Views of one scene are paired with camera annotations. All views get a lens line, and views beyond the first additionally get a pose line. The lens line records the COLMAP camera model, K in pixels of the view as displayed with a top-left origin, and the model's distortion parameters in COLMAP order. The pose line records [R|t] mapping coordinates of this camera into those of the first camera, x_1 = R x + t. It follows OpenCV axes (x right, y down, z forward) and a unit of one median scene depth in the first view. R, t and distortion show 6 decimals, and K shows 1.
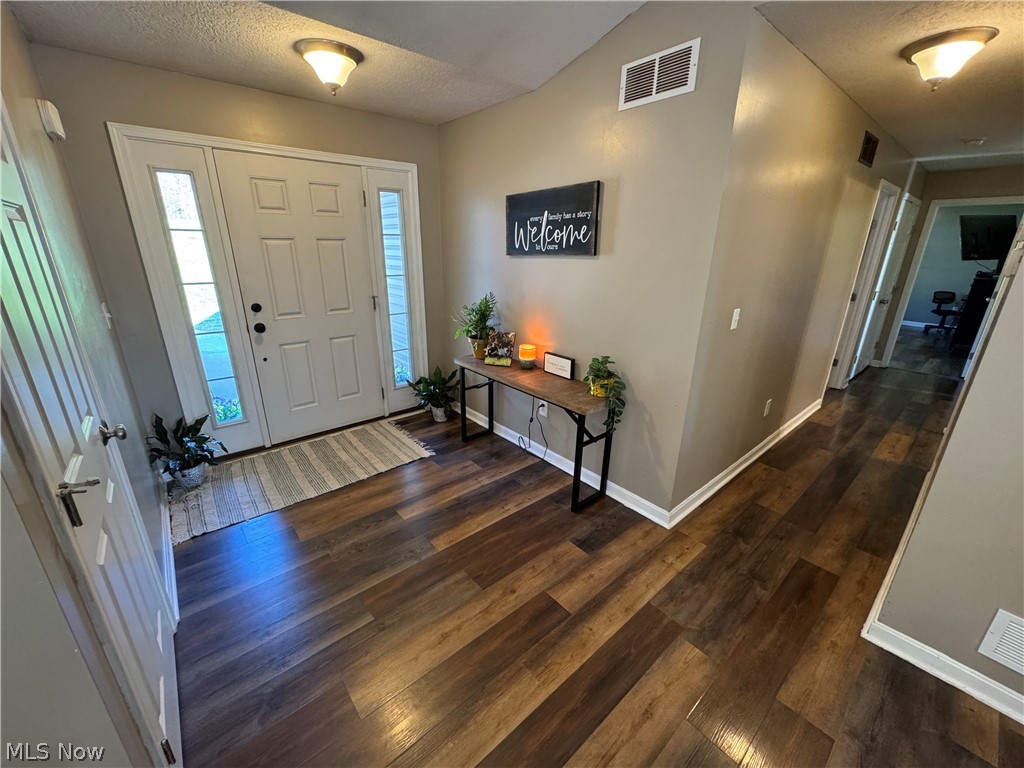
lens RADIAL K [[407.6, 0, 511.5], [0, 407.6, 379.8], [0, 0, 1]] dist [-0.000904, -0.000052]
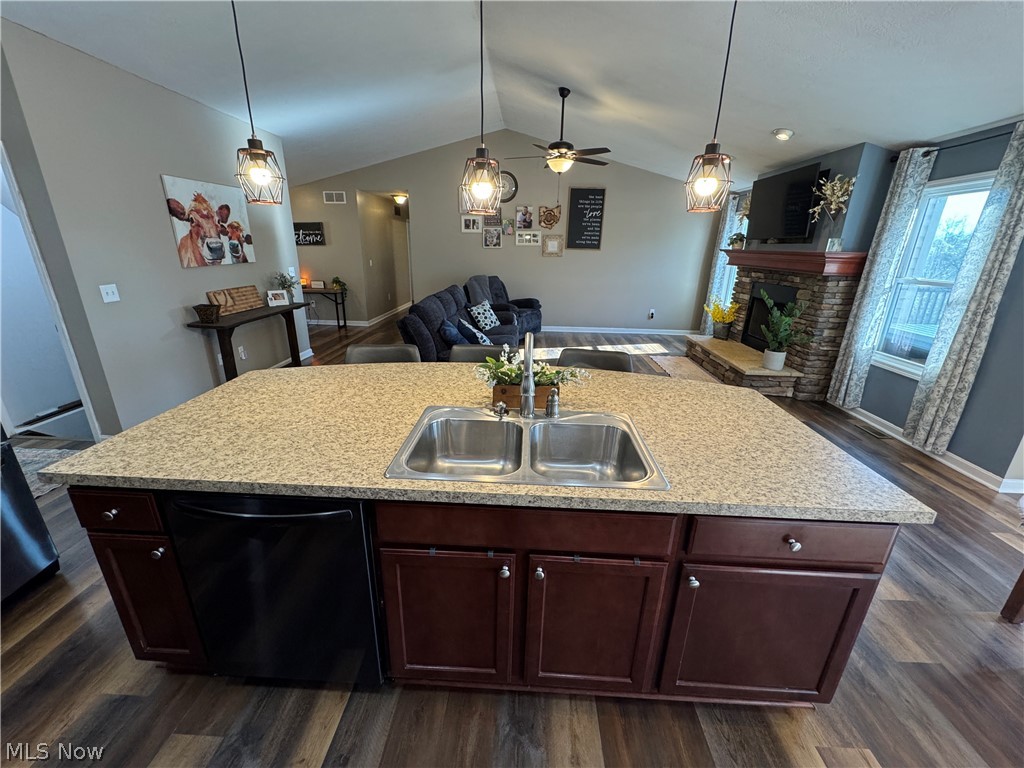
lens RADIAL K [[407.6, 0, 514.2], [0, 407.6, 382.1], [0, 0, 1]] dist [-0.000904, -0.000052]
pose [[0.680924, -0.231622, 0.694761, -1.136310], [0.222042, 0.969309, 0.105532, 0.659058], [-0.697882, 0.082406, 0.711456, -2.011789]]
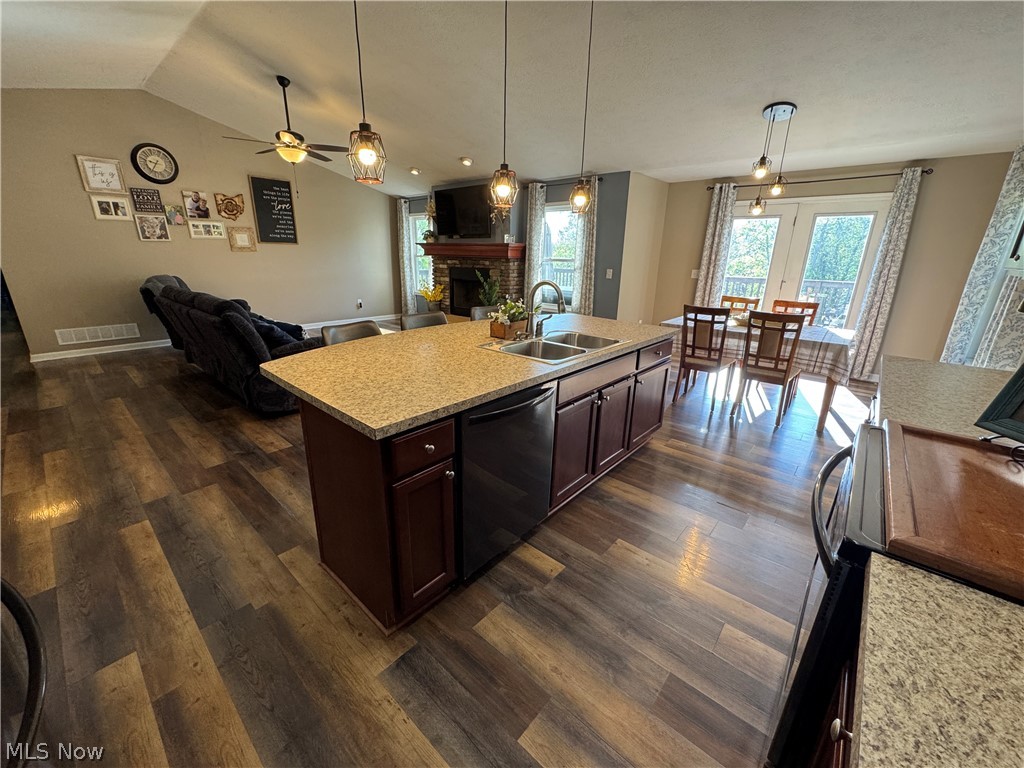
lens RADIAL K [[407.6, 0, 509.8], [0, 407.6, 381.3], [0, 0, 1]] dist [-0.000904, -0.000052]
pose [[-0.138009, -0.310680, 0.940442, -1.627057], [0.299160, 0.892102, 0.338611, 0.531233], [-0.944170, 0.328074, -0.030175, -1.483665]]
